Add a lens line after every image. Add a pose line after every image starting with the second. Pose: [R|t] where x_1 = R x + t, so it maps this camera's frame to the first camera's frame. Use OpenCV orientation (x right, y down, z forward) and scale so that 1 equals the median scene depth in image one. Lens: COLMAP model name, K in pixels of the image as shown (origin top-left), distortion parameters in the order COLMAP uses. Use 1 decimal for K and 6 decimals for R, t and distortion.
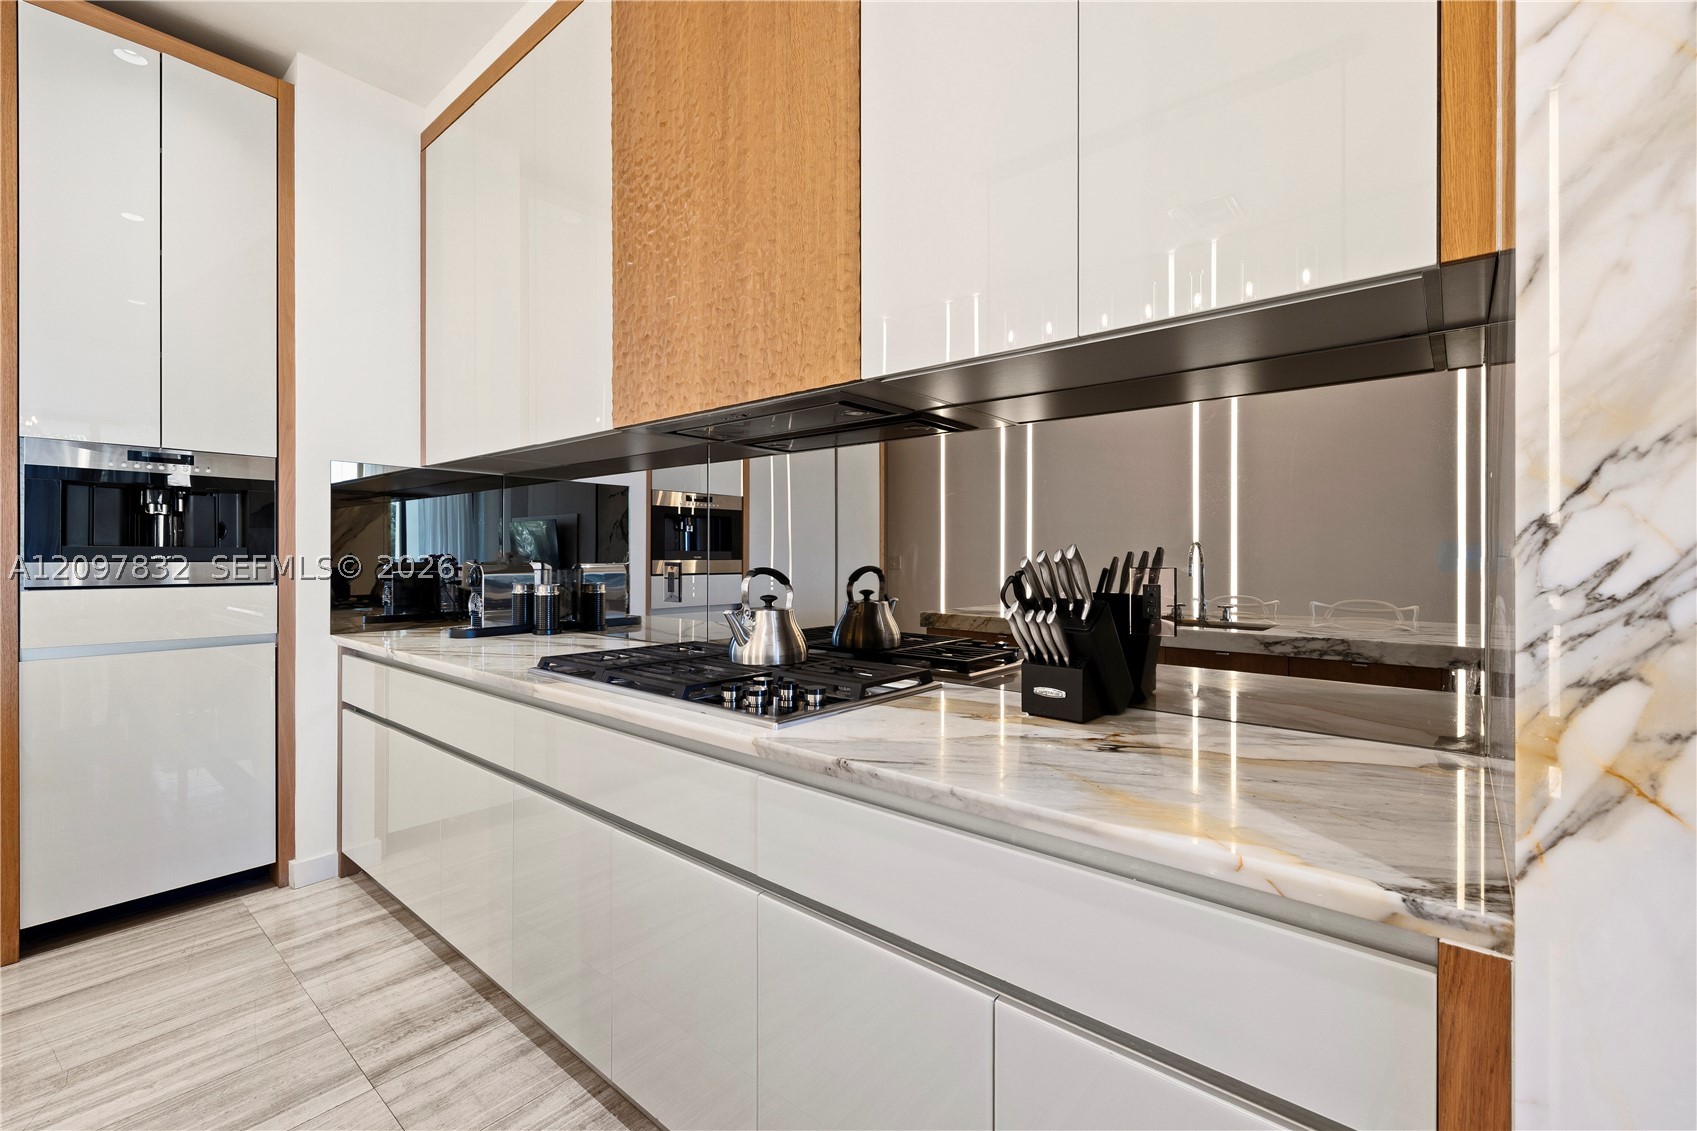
lens RADIAL K [[724.5, 0, 845.2], [0, 724.5, 551.4], [0, 0, 1]] dist [-0.001415, -0.000194]
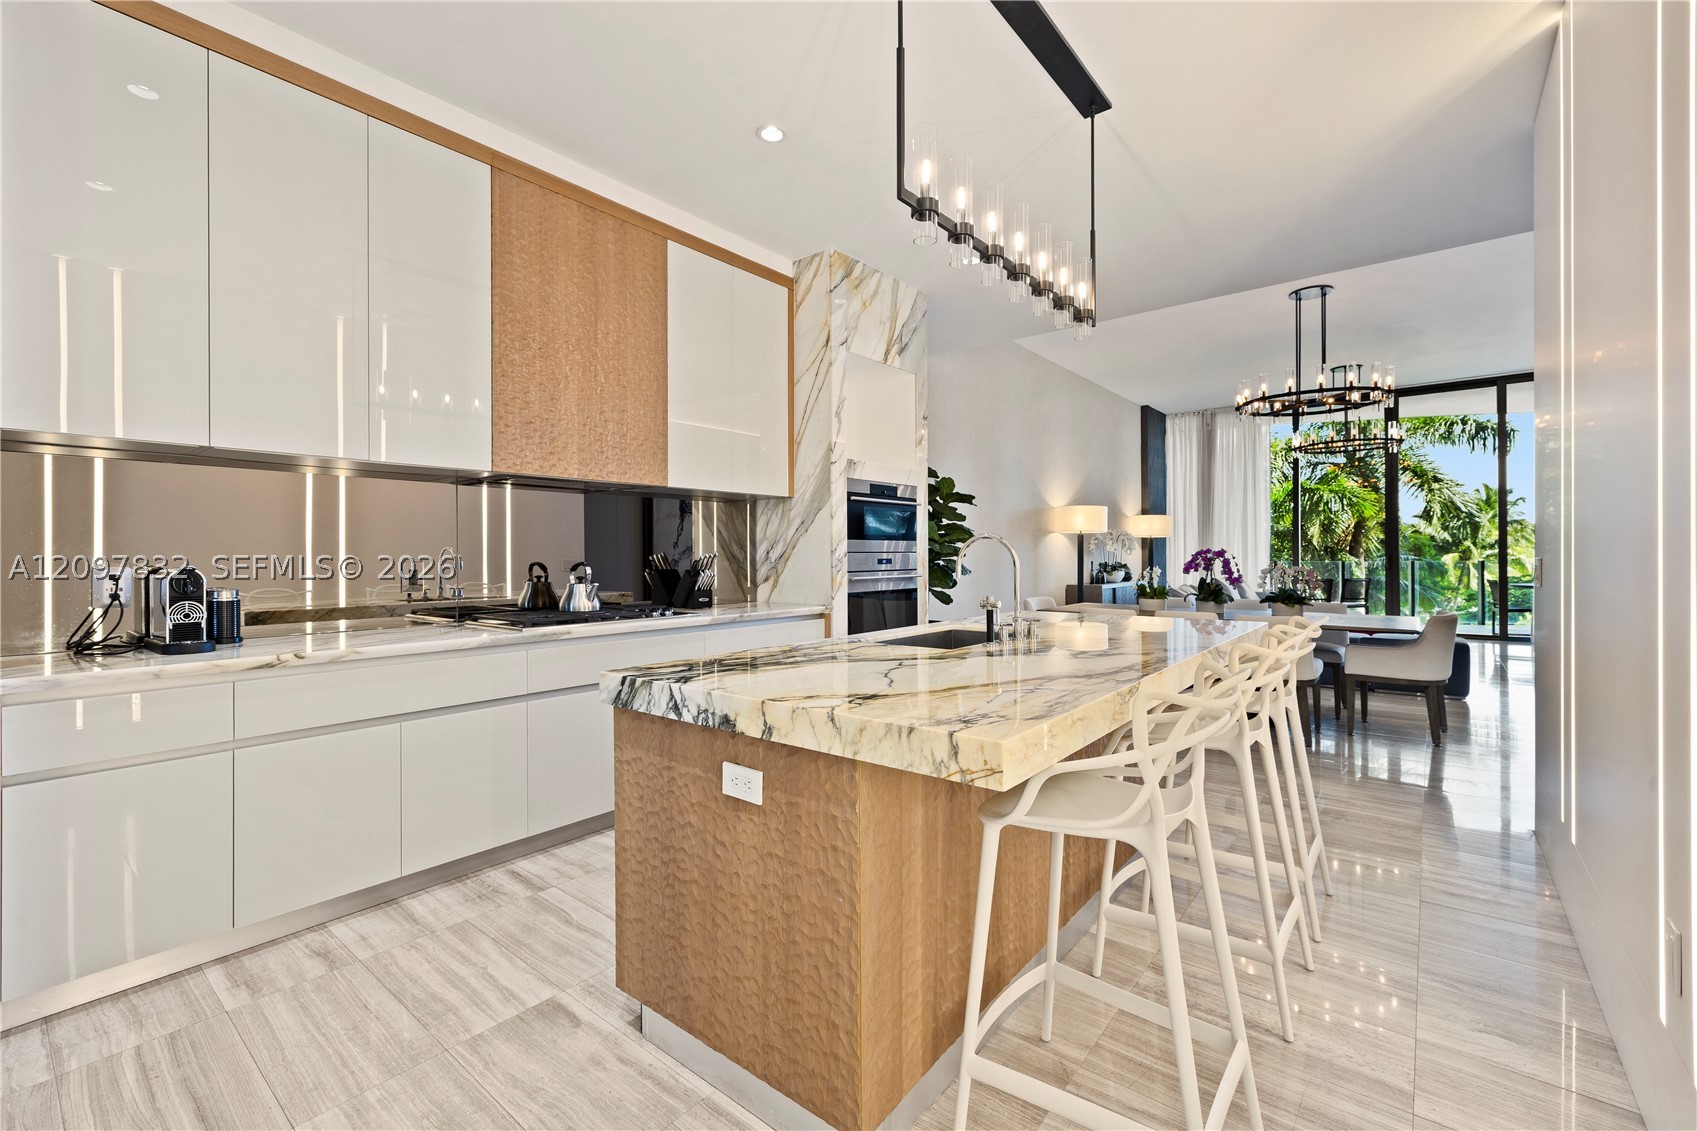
lens RADIAL K [[716.6, 0, 850.5], [0, 716.6, 551.2], [0, 0, 1]] dist [0.000078, 0.000080]
pose [[-0.024722, 0.002987, 0.999690, -1.756891], [0.003252, 0.999990, -0.002908, -0.000594], [-0.999689, 0.003179, -0.024731, 0.289417]]
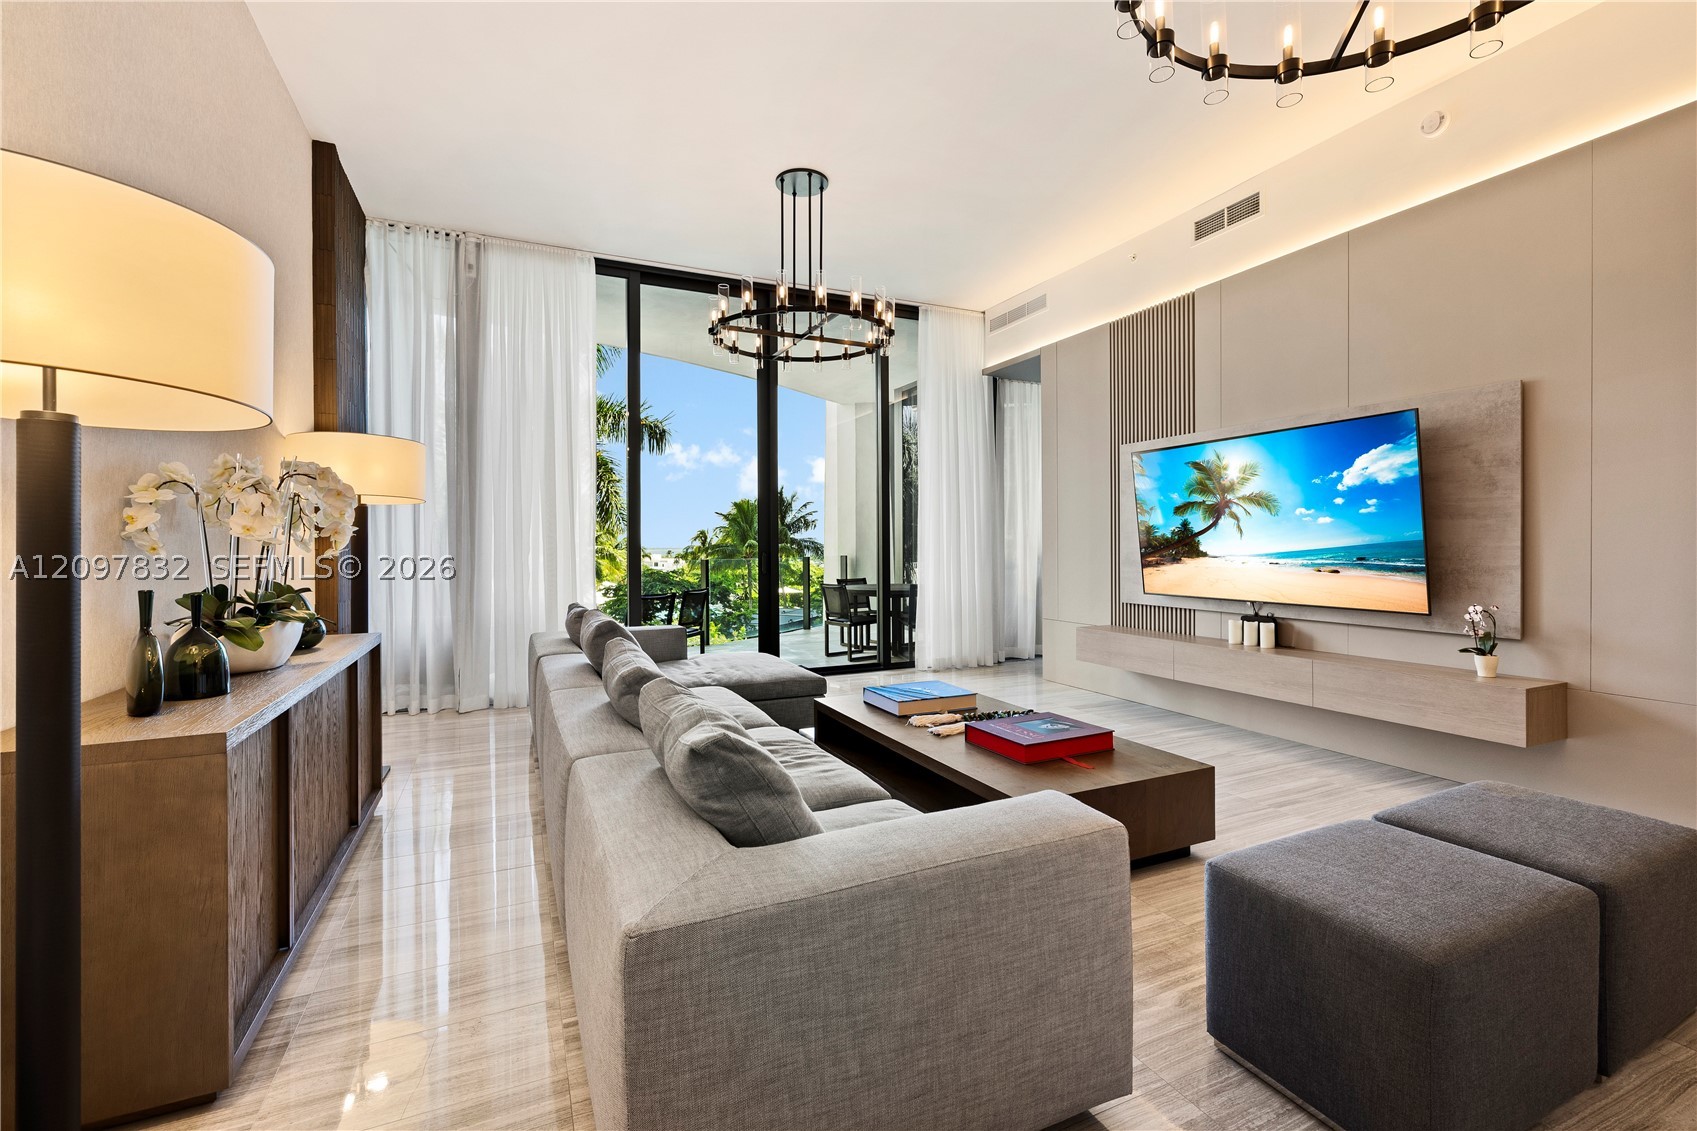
lens RADIAL K [[716.6, 0, 850.5], [0, 716.6, 551.2], [0, 0, 1]] dist [0.000078, 0.000080]
pose [[-0.914503, 0.004274, 0.404557, 1.559191], [0.005265, 0.999985, 0.001338, 0.012531], [-0.404545, 0.003353, -0.914512, -0.887428]]
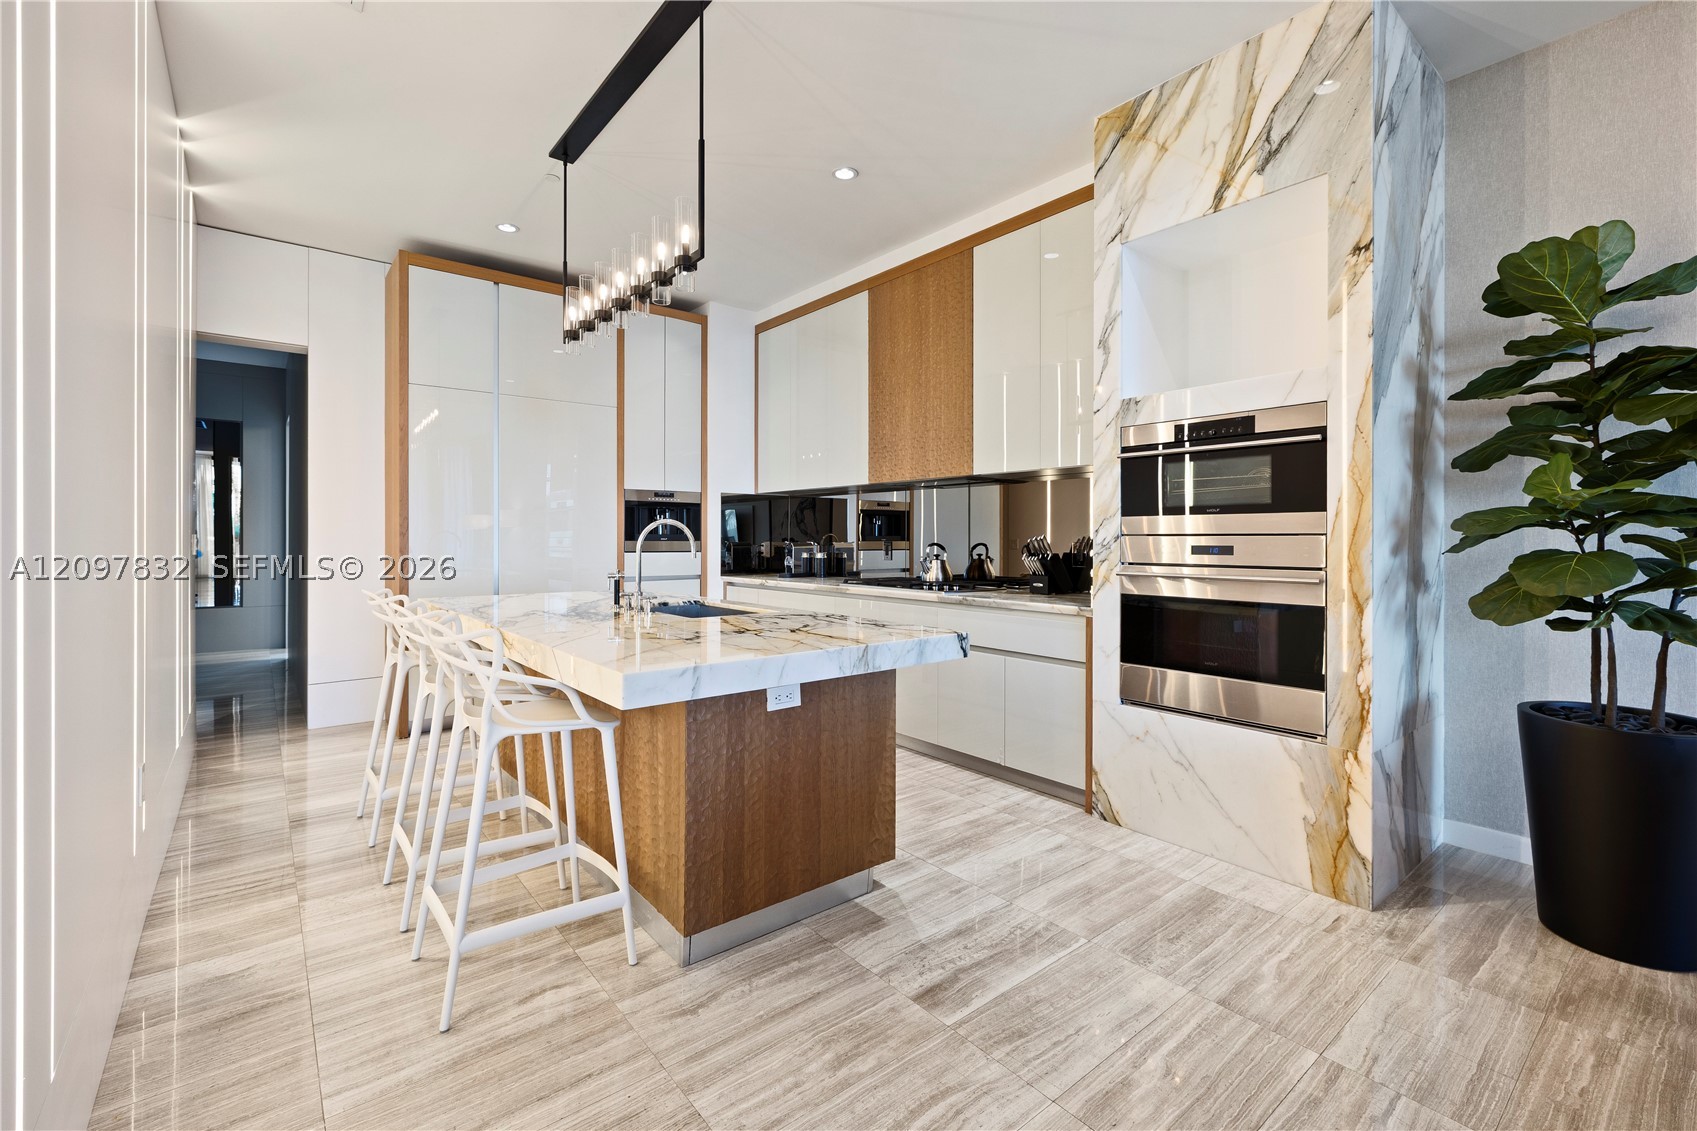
lens RADIAL K [[726.3, 0, 845.9], [0, 726.3, 536.2], [0, 0, 1]] dist [-0.000237, -0.000320]
pose [[0.982187, 0.001294, -0.187901, 0.046605], [-0.001438, 0.999999, -0.000632, 0.000906], [0.187900, 0.000891, 0.982188, -1.285478]]
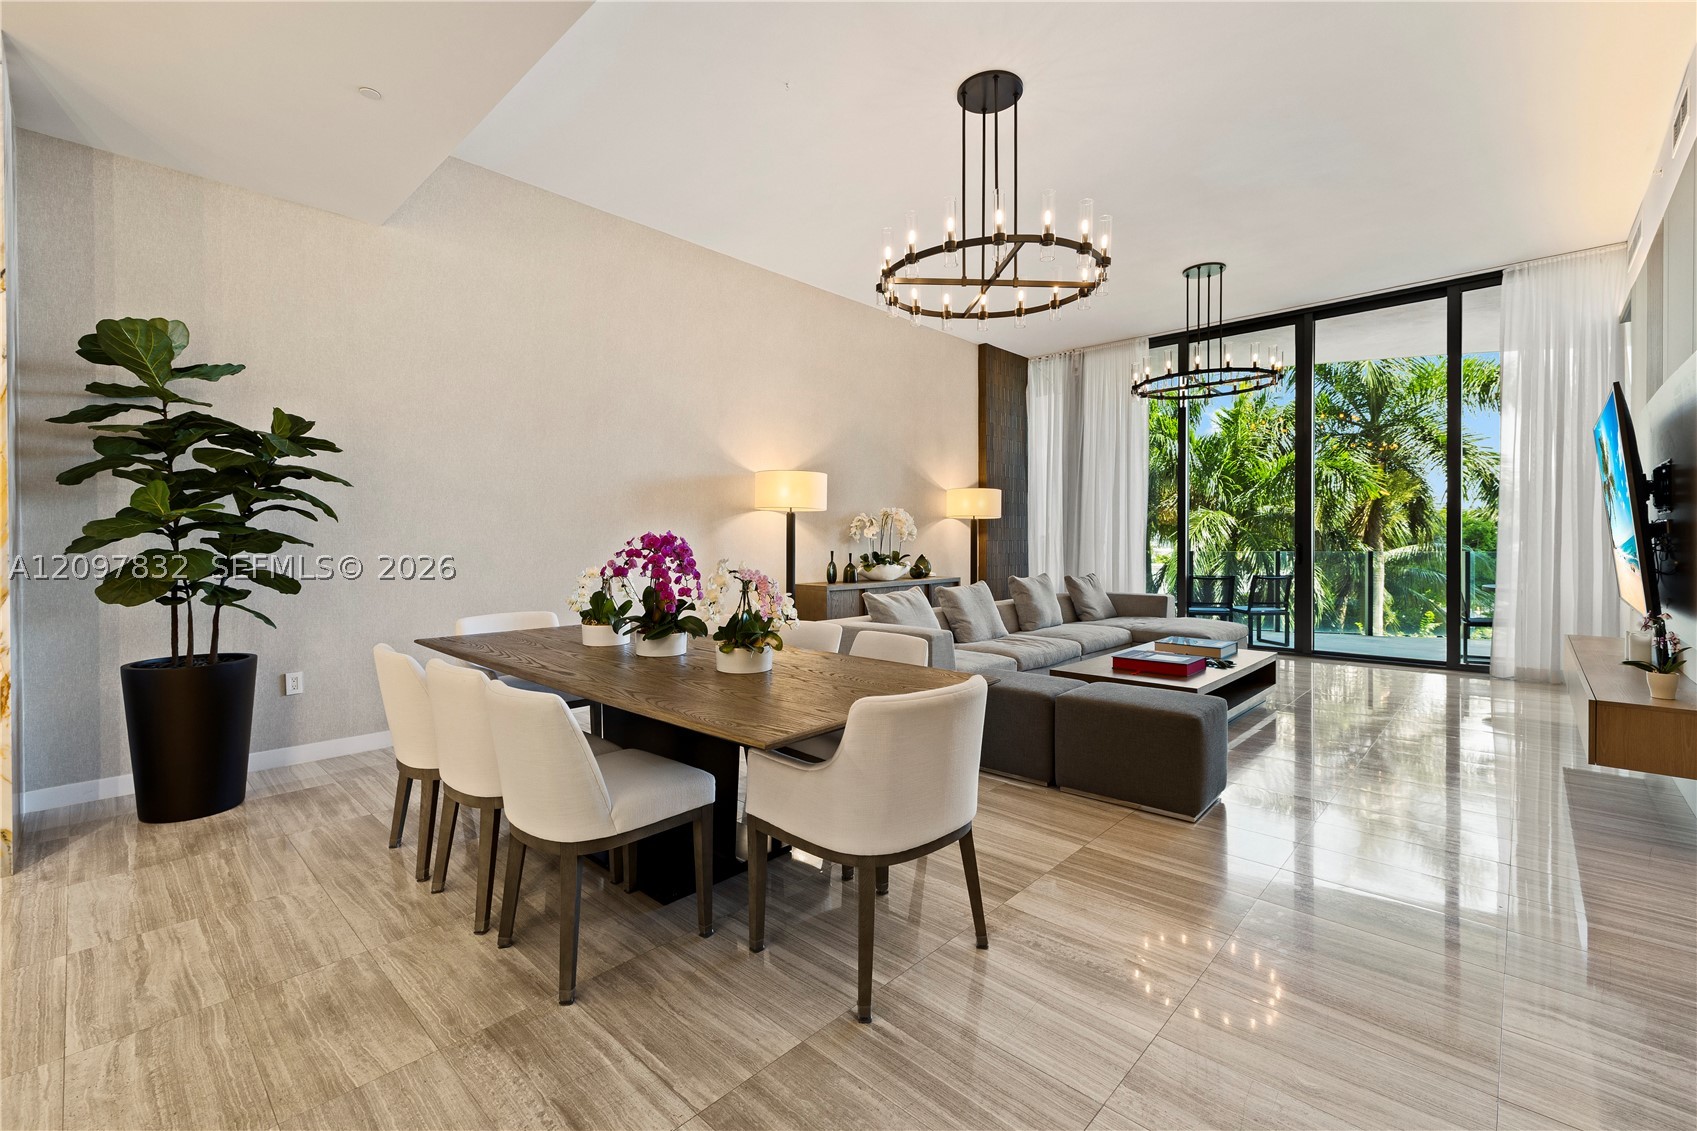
lens RADIAL K [[724.5, 0, 845.2], [0, 724.5, 551.4], [0, 0, 1]] dist [-0.001415, -0.000194]
pose [[0.047466, -0.015925, 0.998746, -0.534002], [-0.000372, 0.999873, 0.015960, 0.000712], [-0.998873, -0.001129, 0.047454, -1.521840]]
